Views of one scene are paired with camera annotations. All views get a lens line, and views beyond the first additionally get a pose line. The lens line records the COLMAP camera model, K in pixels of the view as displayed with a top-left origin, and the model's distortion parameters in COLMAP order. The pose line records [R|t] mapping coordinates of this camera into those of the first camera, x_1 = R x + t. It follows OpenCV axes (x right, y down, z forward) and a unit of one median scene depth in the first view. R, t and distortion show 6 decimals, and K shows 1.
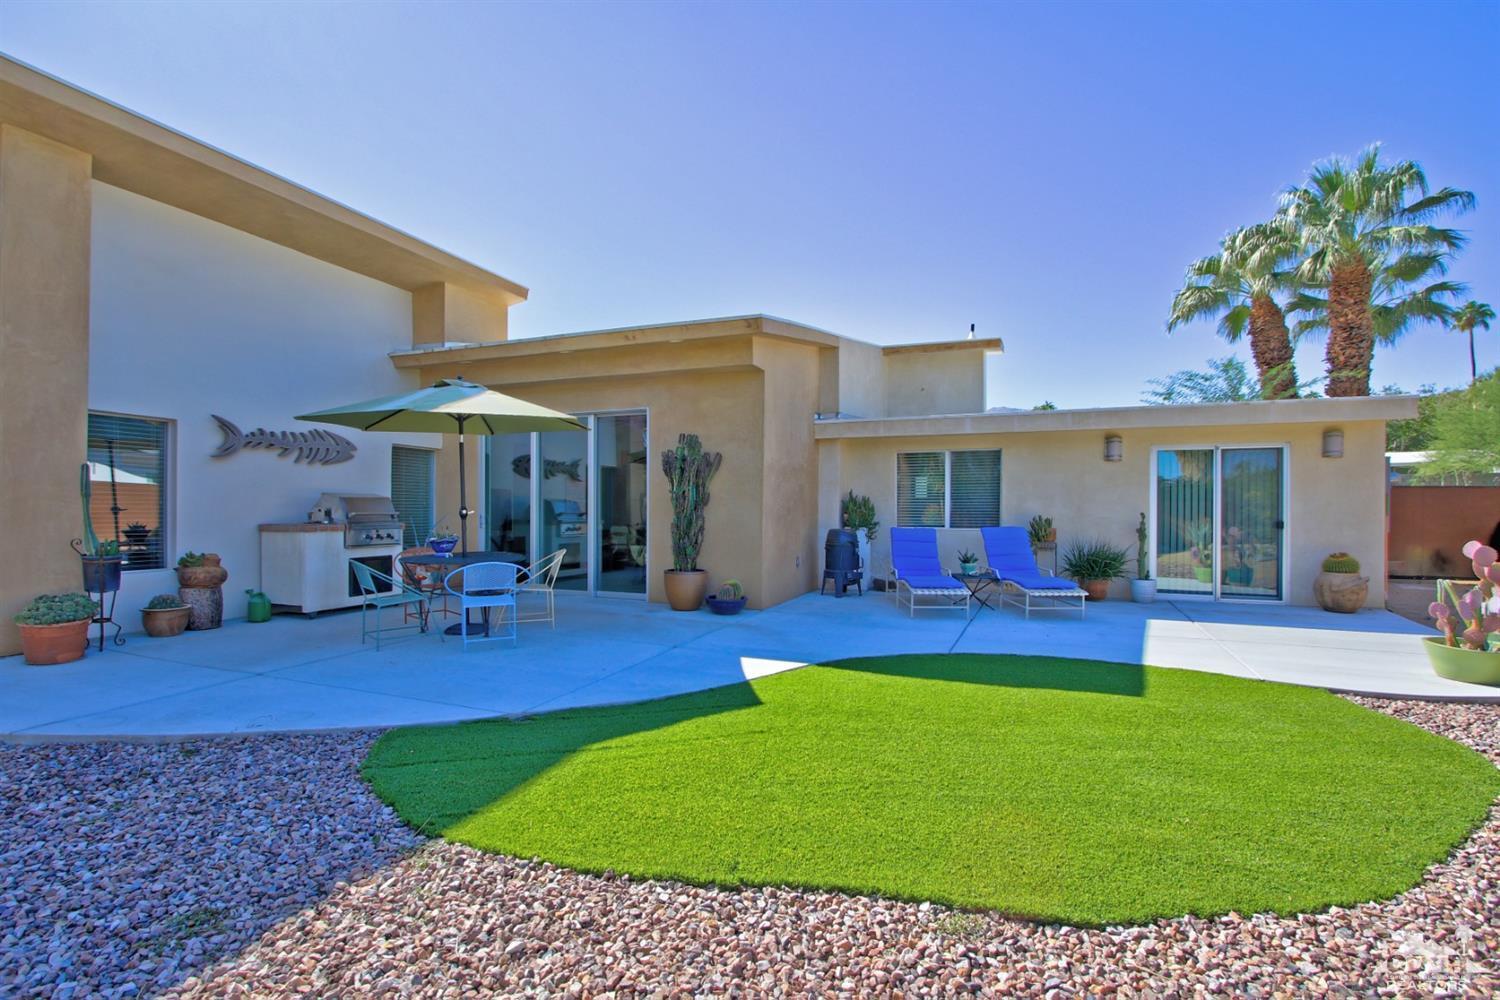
lens RADIAL K [[718.1, 0, 757.1], [0, 718.1, 507.5], [0, 0, 1]] dist [-0.024455, 0.007357]
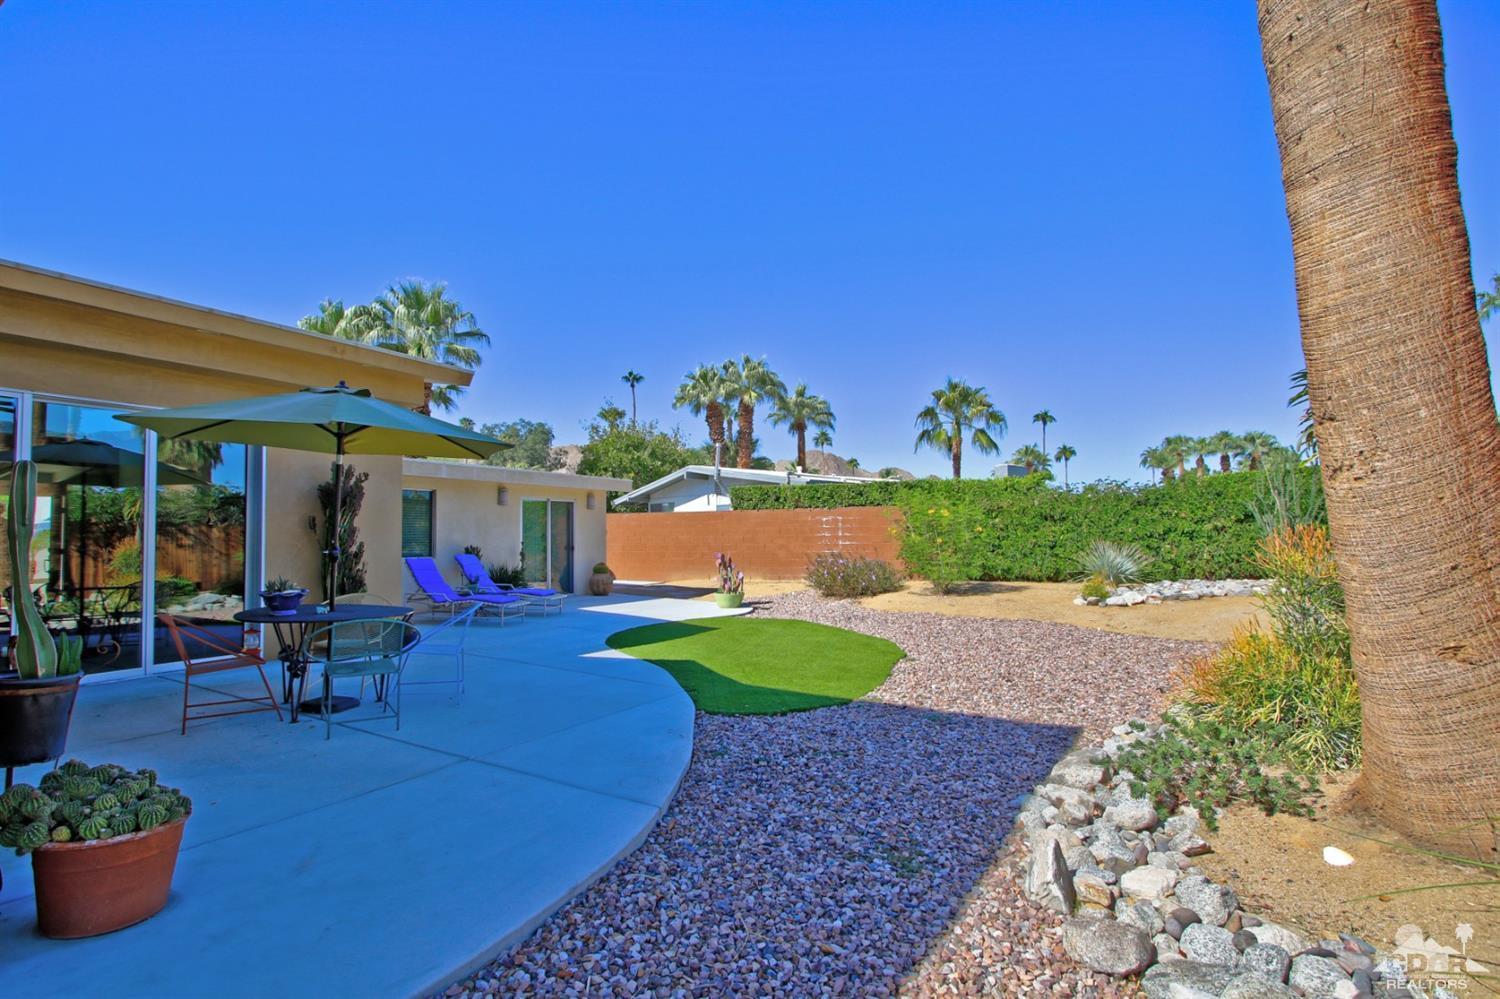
lens RADIAL K [[718.1, 0, 732.4], [0, 718.1, 520.4], [0, 0, 1]] dist [-0.024455, 0.007357]
pose [[0.187032, 0.016910, 0.982208, -0.935526], [0.003585, 0.999833, -0.017896, -0.010382], [-0.982347, 0.006869, 0.186940, 0.353666]]
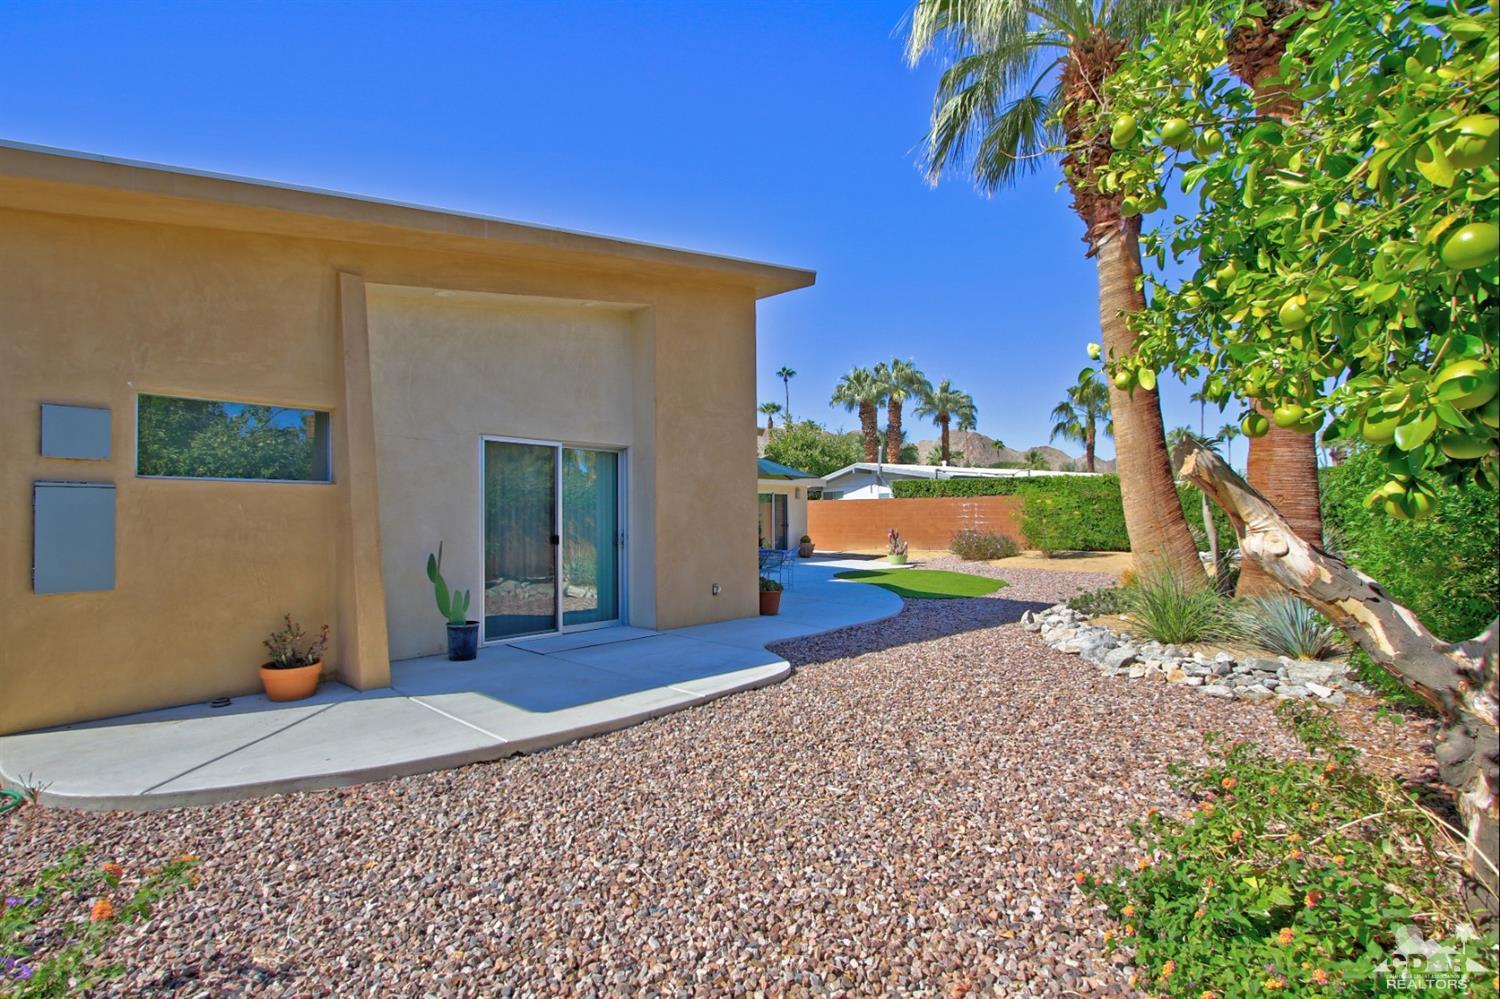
lens RADIAL K [[718.1, 0, 731.1], [0, 718.1, 516.7], [0, 0, 1]] dist [-0.024455, 0.007357]
pose [[0.372473, -0.002937, 0.928038, -1.817665], [0.002787, 0.999994, 0.002046, -0.012977], [-0.928039, 0.001825, 0.372479, 0.279999]]
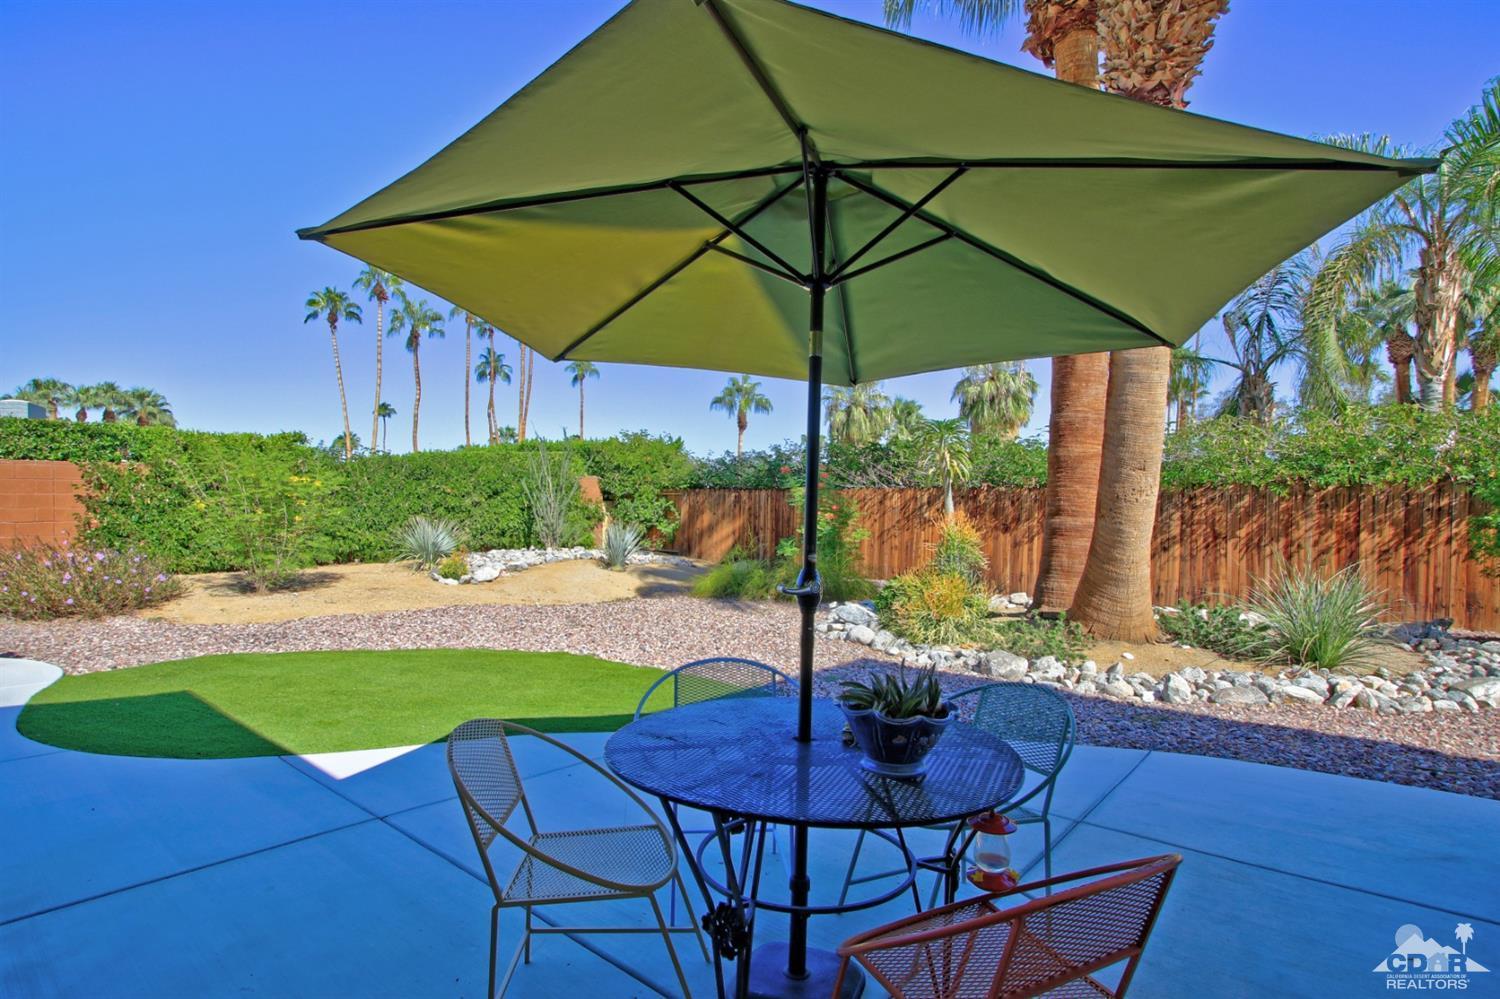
lens RADIAL K [[767.1, 0, 748.4], [0, 767.1, 512.7], [0, 0, 1]] dist [-0.014404, 0.003889]
pose [[-0.934878, -0.011975, 0.354768, -0.430465], [-0.008067, 0.999889, 0.012492, -0.023821], [-0.354879, 0.008817, -0.934871, 1.101859]]
